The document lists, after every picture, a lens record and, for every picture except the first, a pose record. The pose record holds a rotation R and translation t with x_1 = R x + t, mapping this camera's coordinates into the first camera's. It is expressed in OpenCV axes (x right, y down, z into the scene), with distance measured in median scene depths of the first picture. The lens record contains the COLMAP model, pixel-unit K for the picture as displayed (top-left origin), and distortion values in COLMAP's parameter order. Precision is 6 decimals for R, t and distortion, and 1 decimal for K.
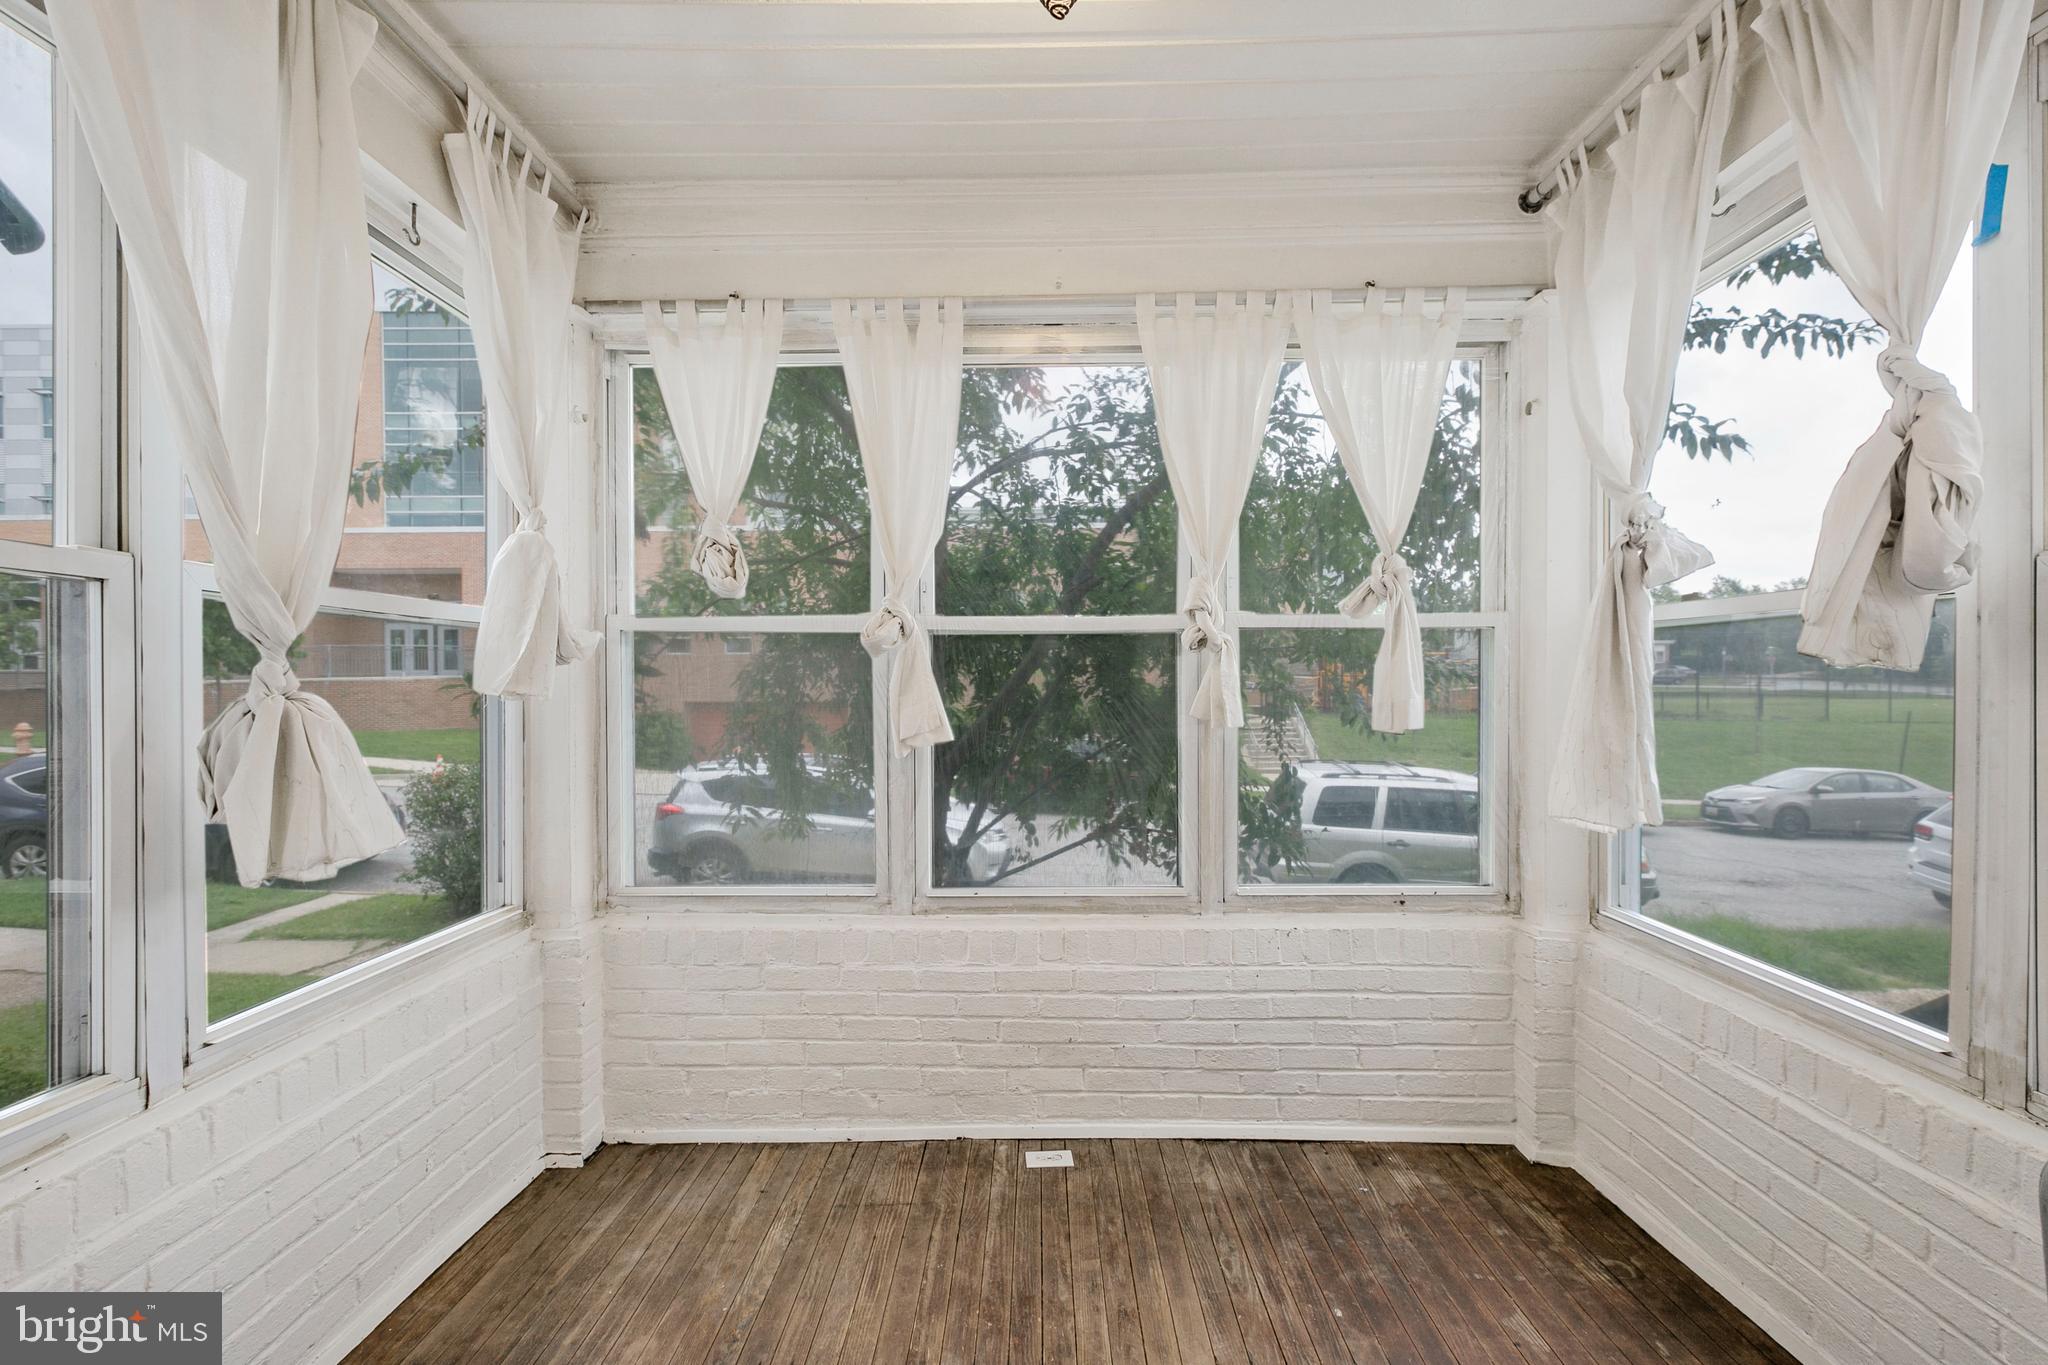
lens RADIAL K [[963.7, 0, 1029.3], [0, 963.7, 688.4], [0, 0, 1]] dist [-0.010921, 0.000420]
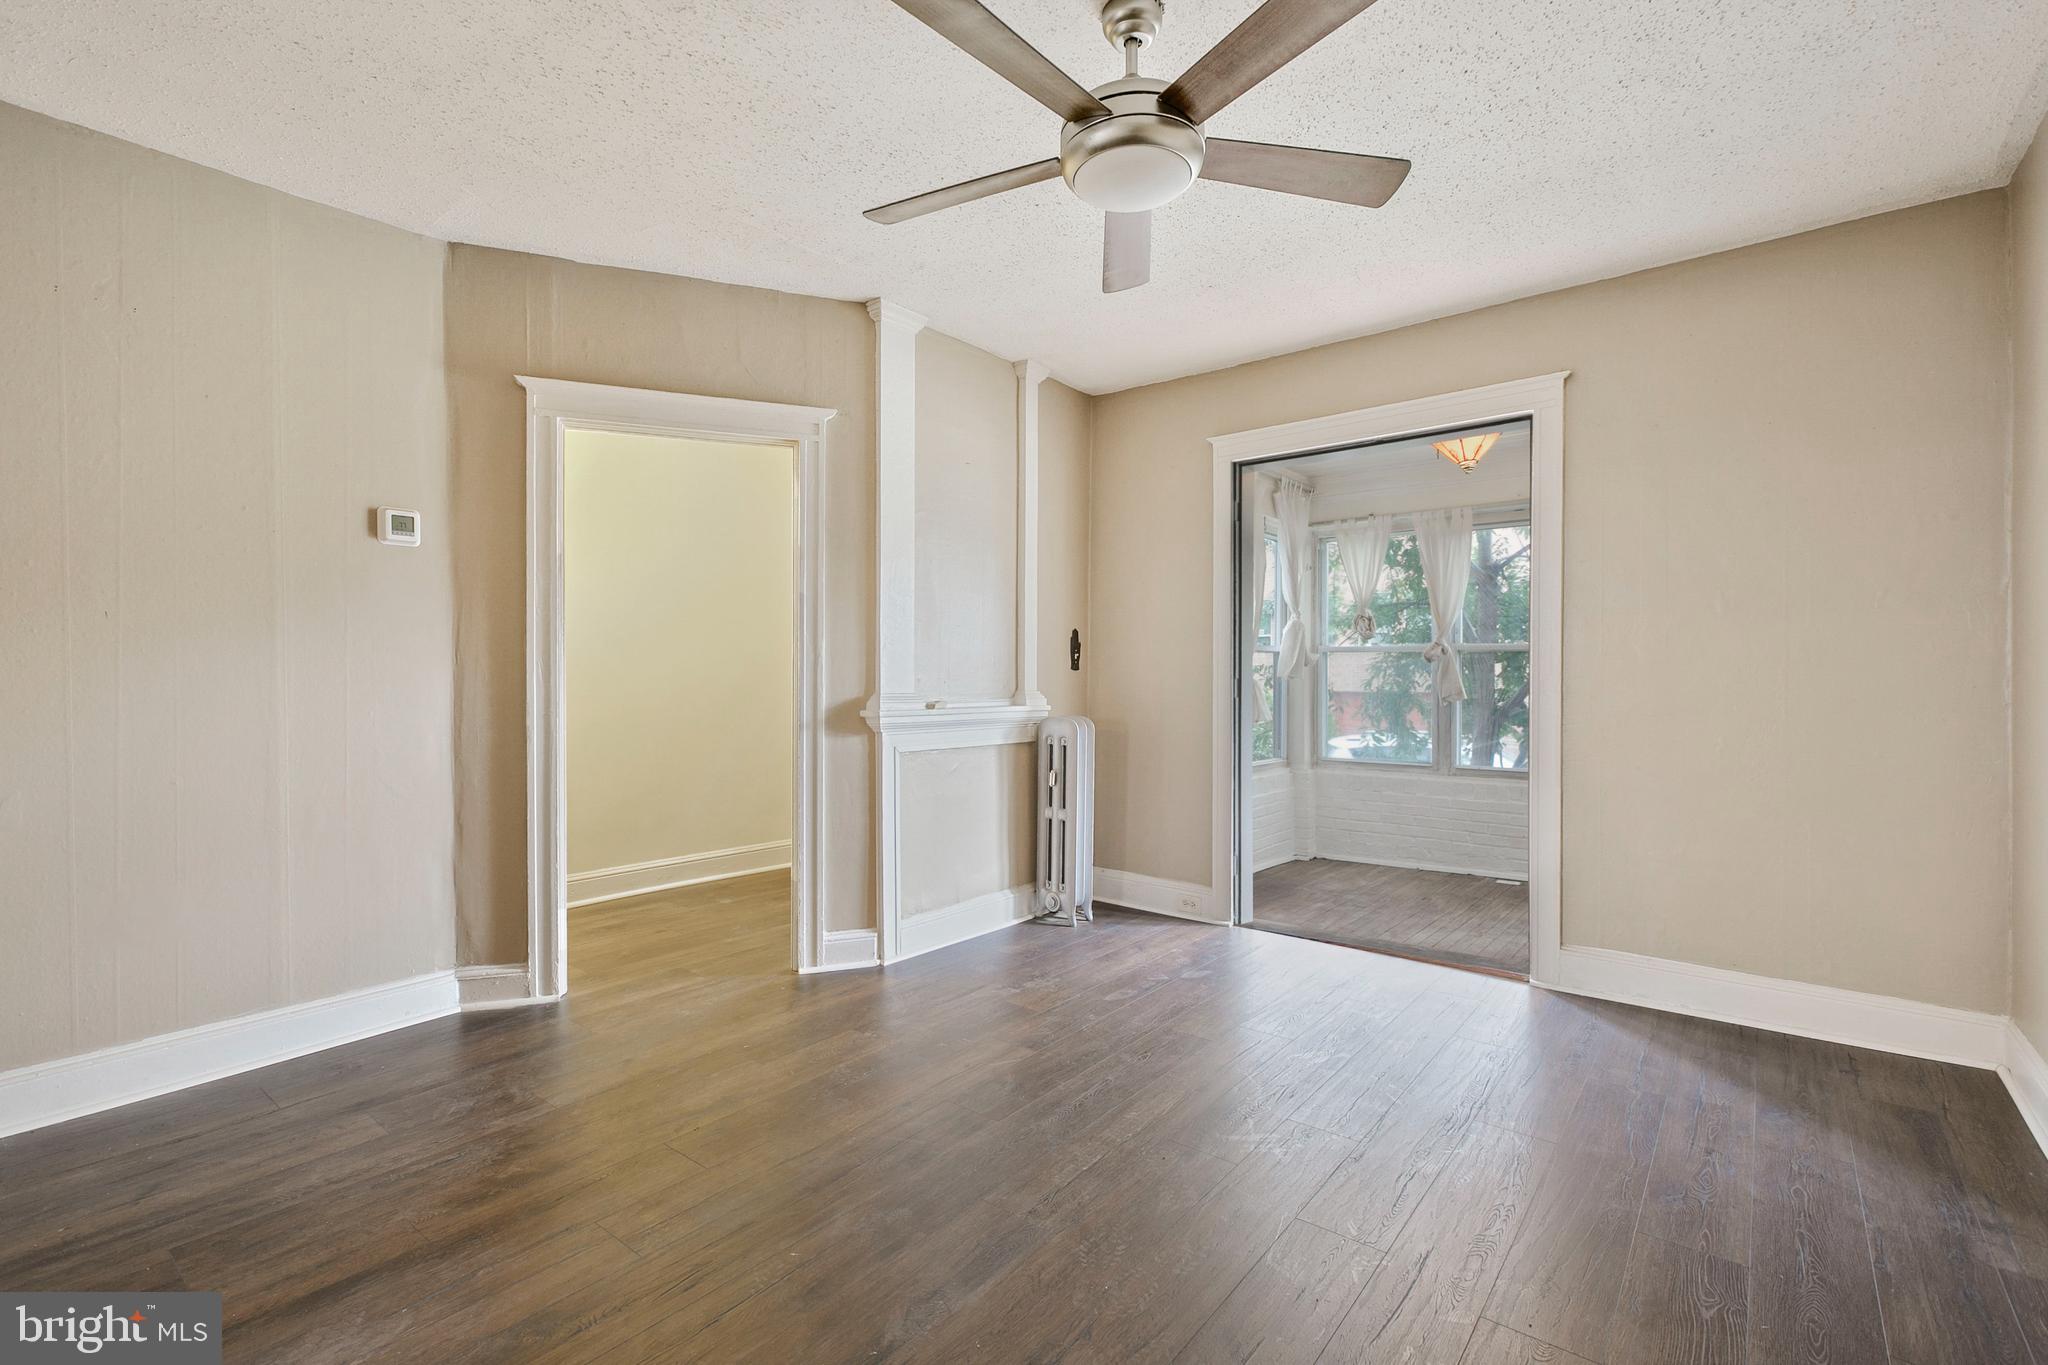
lens RADIAL K [[963.7, 0, 1019.8], [0, 963.7, 690.6], [0, 0, 1]] dist [-0.010921, 0.000420]
pose [[0.798611, 0.007289, -0.601804, 0.451474], [-0.008447, 0.999964, 0.000903, 0.042891], [0.601789, 0.004362, 0.798643, -1.477034]]
